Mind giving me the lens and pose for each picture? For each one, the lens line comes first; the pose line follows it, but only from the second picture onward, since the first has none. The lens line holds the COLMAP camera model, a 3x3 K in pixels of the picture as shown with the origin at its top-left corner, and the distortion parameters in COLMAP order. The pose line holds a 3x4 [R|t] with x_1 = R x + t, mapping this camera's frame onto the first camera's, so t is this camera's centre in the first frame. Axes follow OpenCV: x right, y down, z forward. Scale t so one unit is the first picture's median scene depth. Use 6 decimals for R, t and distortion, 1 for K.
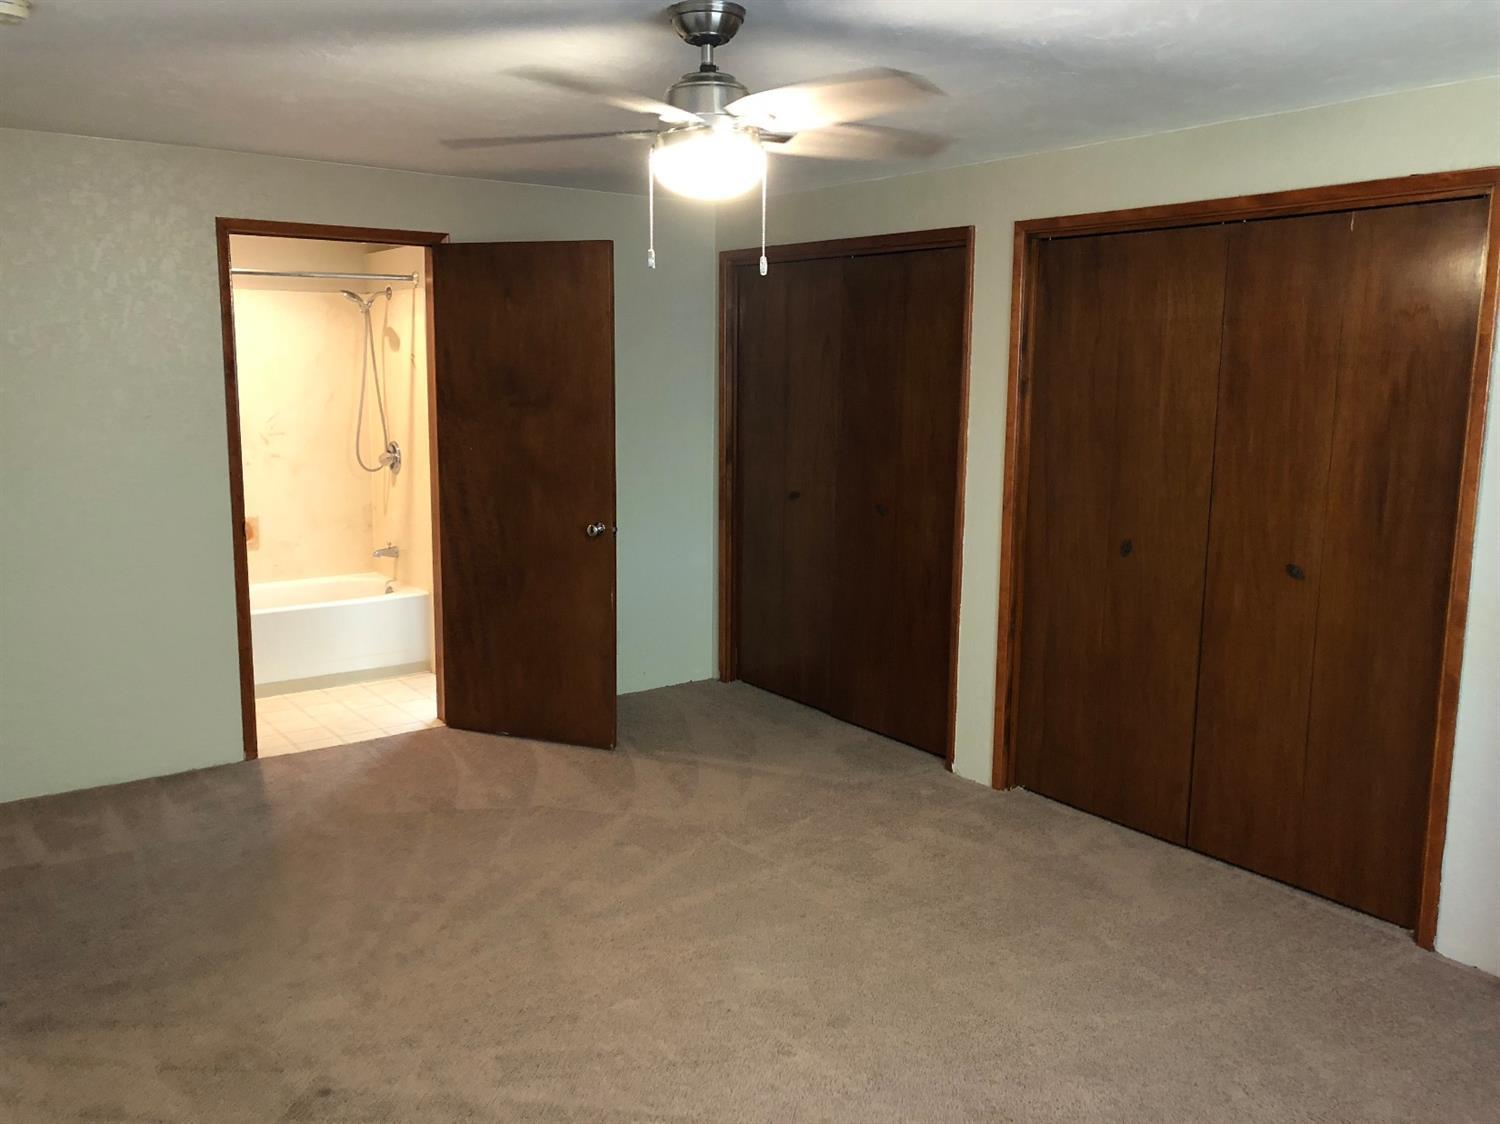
lens RADIAL K [[1222.2, 0, 749.5], [0, 1222.2, 558.0], [0, 0, 1]] dist [0.036677, -0.048468]
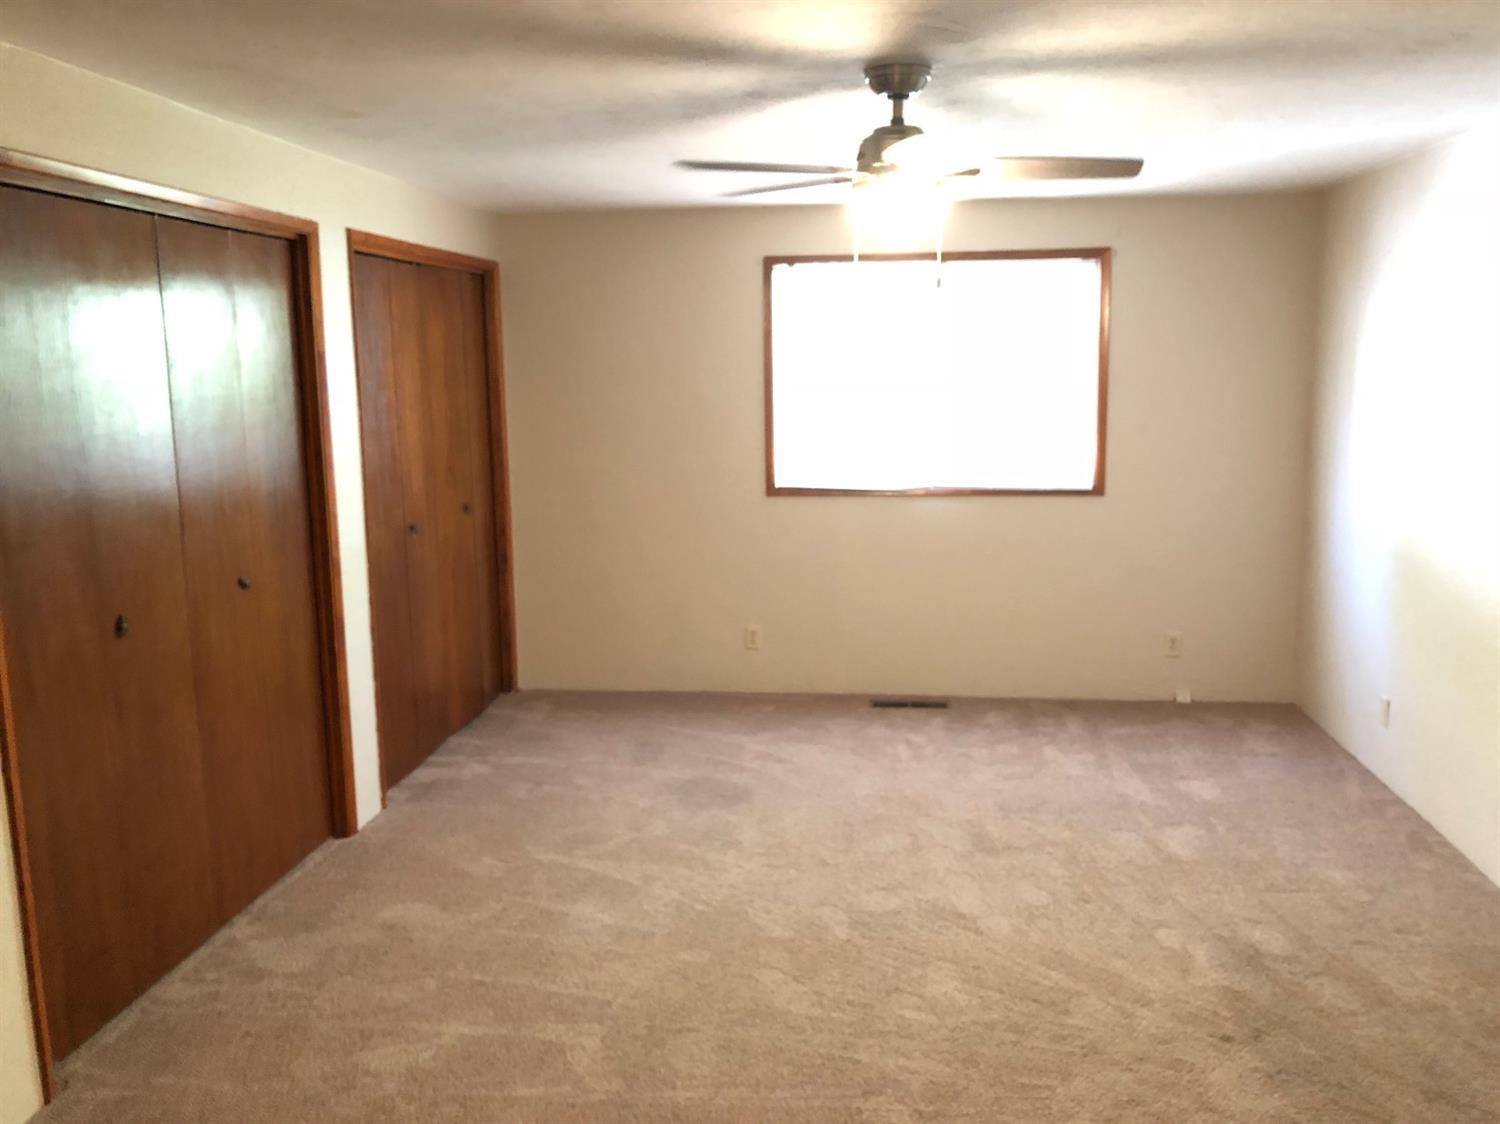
lens RADIAL K [[1222.2, 0, 749.5], [0, 1222.2, 558.0], [0, 0, 1]] dist [0.036677, -0.048468]
pose [[-0.724544, -0.110950, 0.680240, -0.385237], [0.109105, 0.956051, 0.272146, -0.171609], [-0.680538, 0.271399, -0.680595, 1.000239]]
